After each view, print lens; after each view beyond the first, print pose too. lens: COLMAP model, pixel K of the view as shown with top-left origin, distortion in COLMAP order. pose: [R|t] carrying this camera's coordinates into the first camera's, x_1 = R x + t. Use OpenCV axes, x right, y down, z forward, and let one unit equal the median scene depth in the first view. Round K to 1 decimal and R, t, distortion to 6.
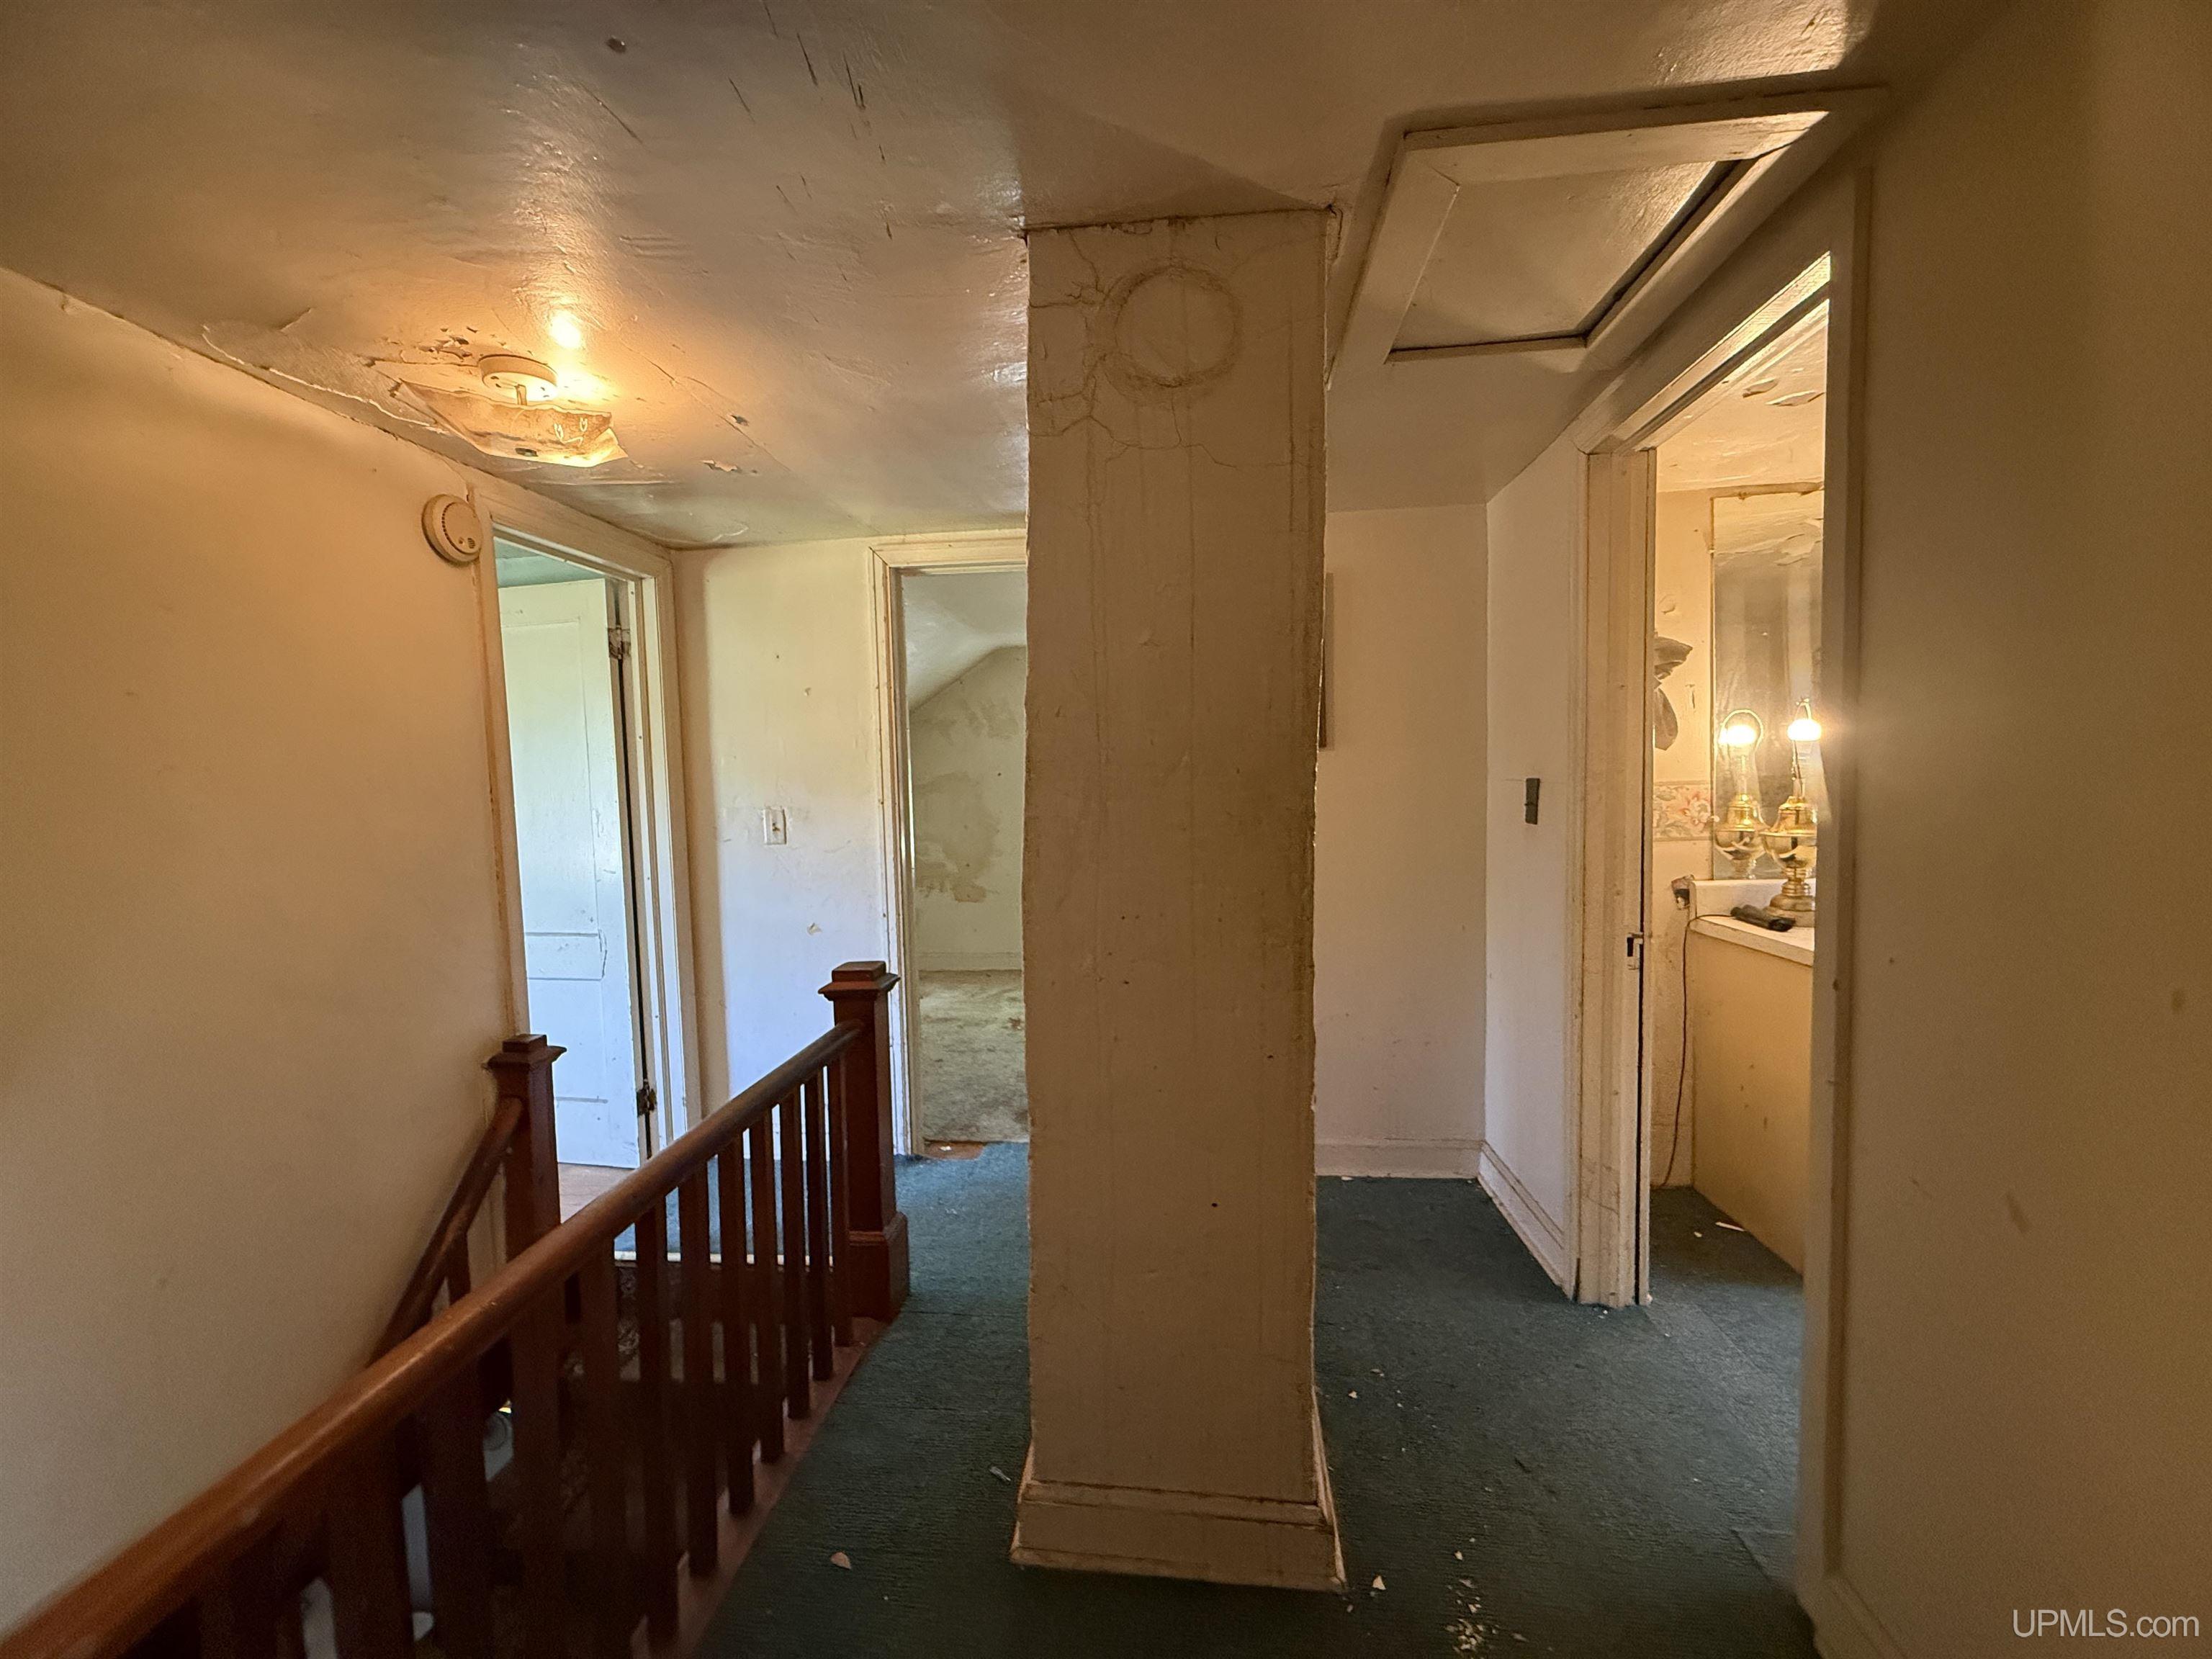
lens RADIAL K [[880.4, 0, 1099.1], [0, 880.4, 827.4], [0, 0, 1]] dist [-0.007077, 0.000667]
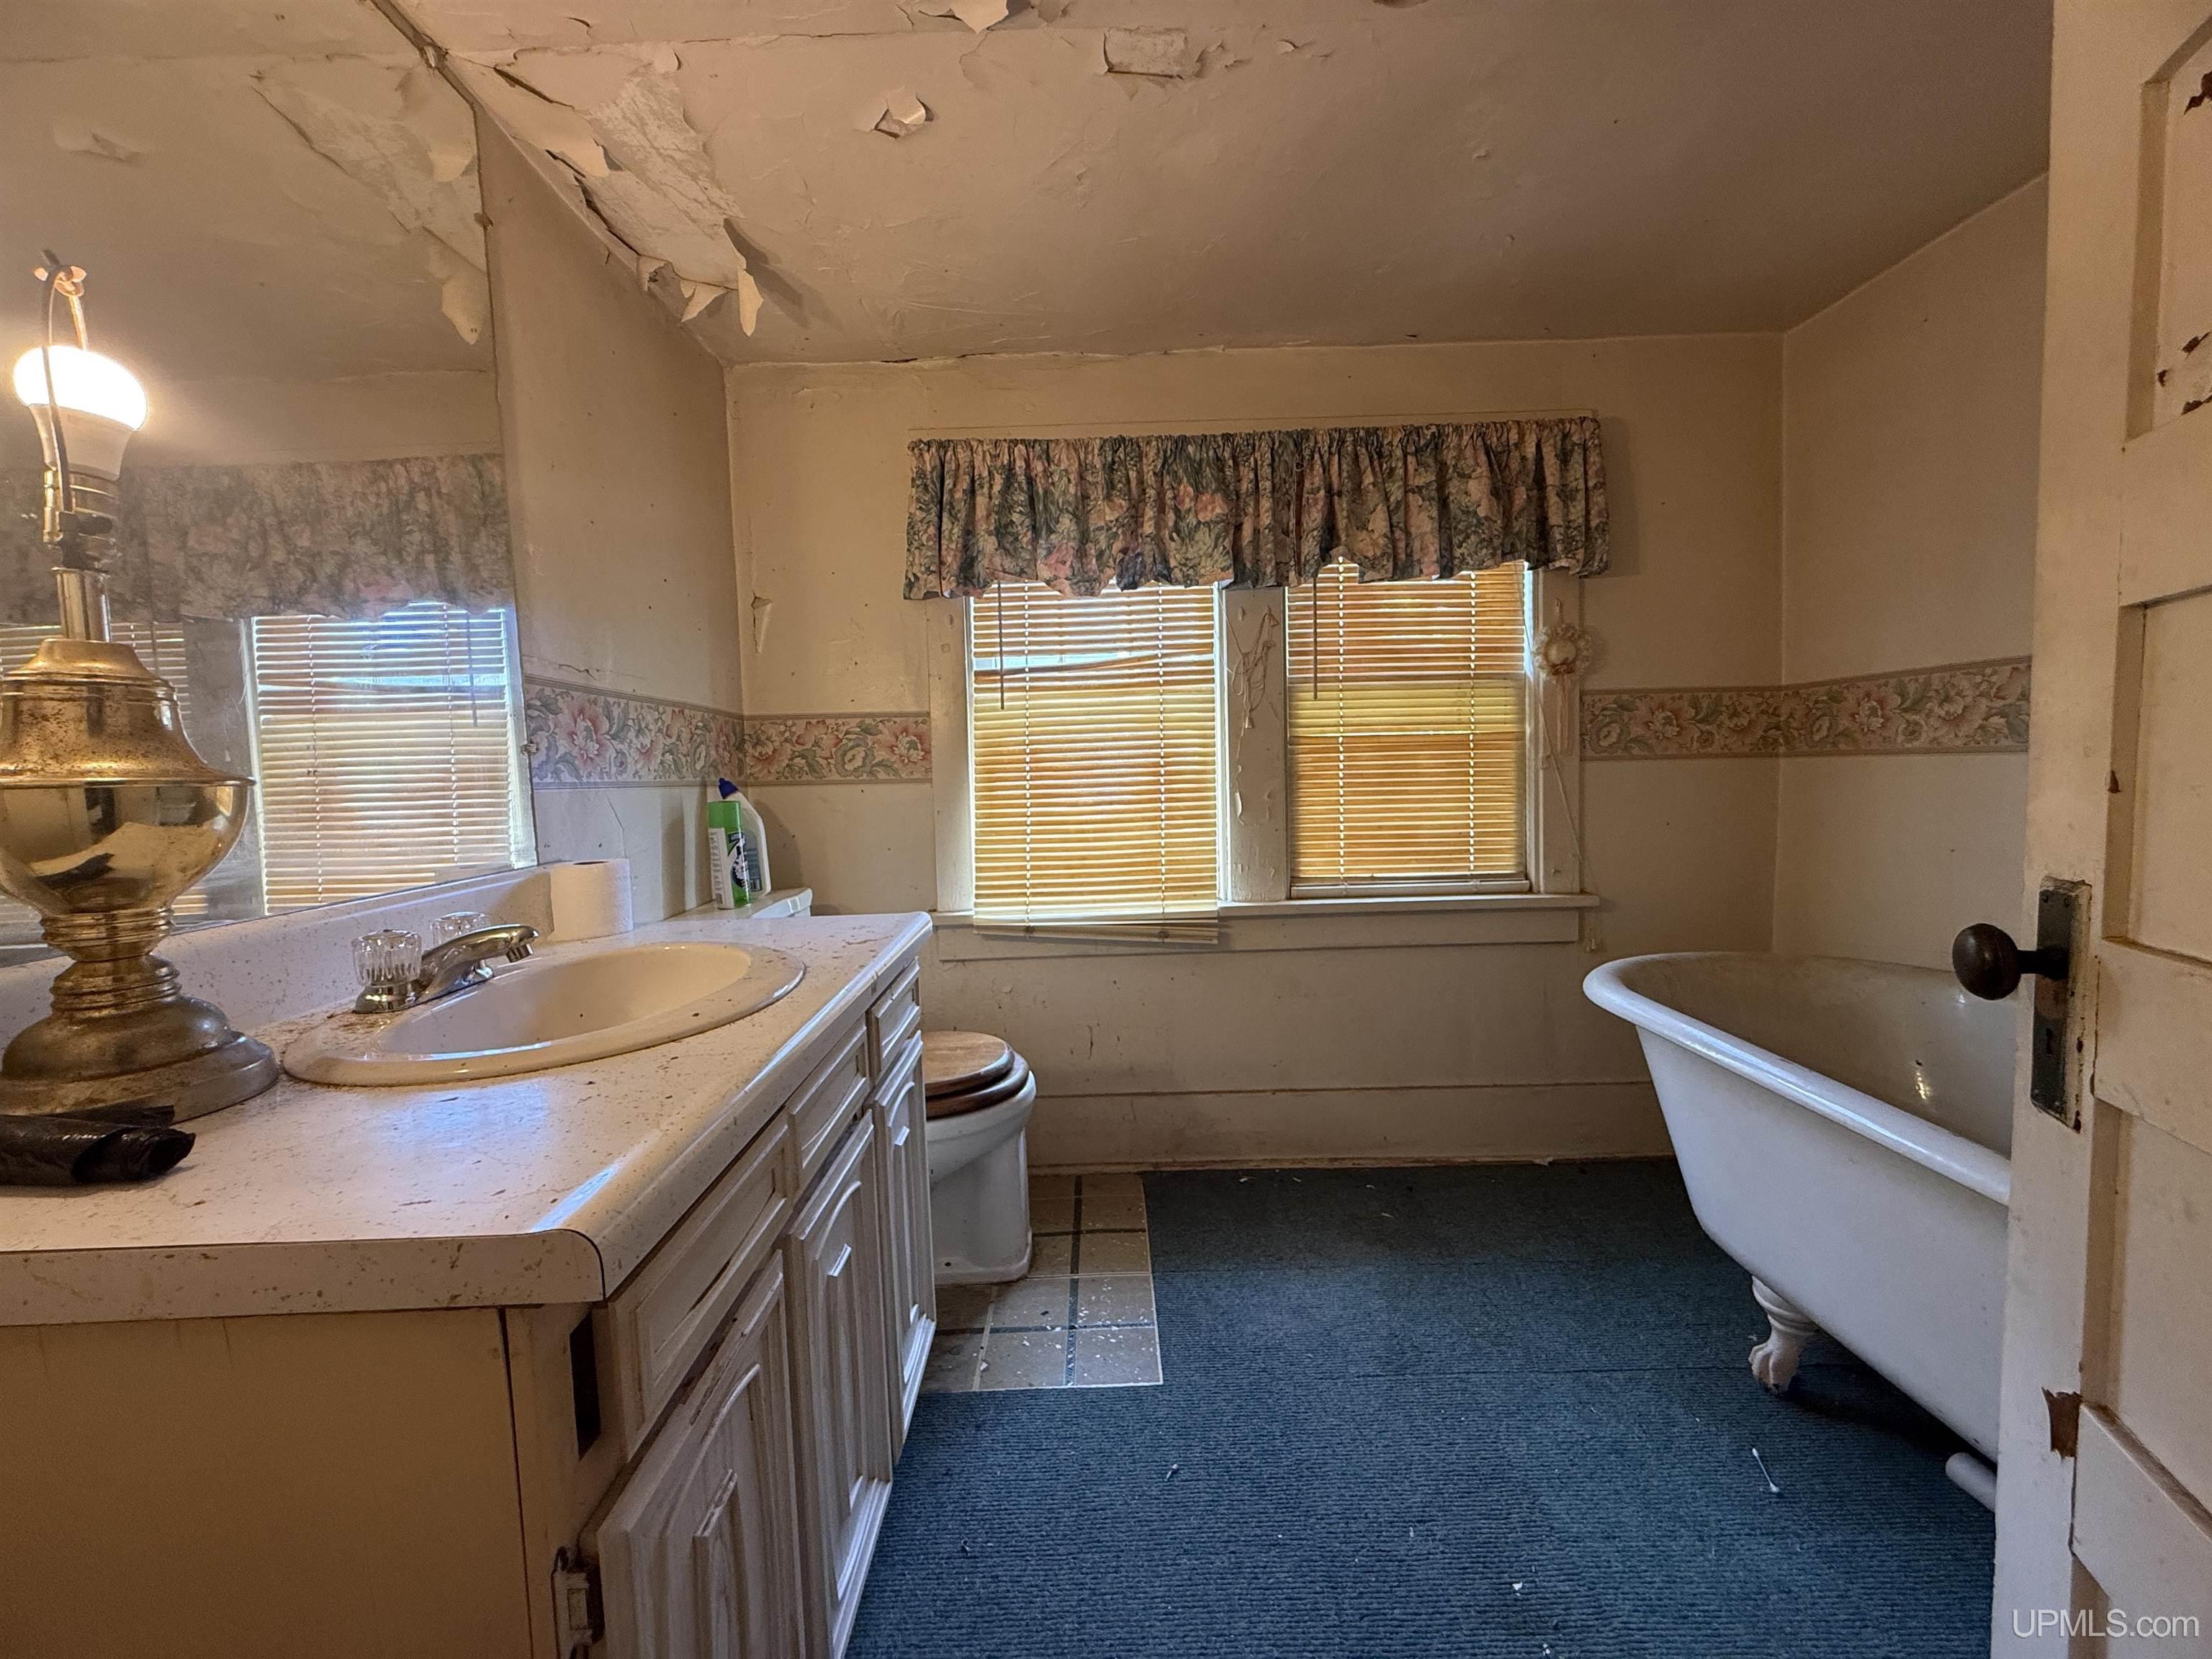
lens RADIAL K [[880.4, 0, 1103.2], [0, 880.4, 827.8], [0, 0, 1]] dist [-0.007077, 0.000667]
pose [[-0.111910, -0.041610, 0.992847, 0.501939], [0.084806, 0.995078, 0.051262, 0.033958], [-0.990093, 0.089936, -0.107830, 0.730380]]
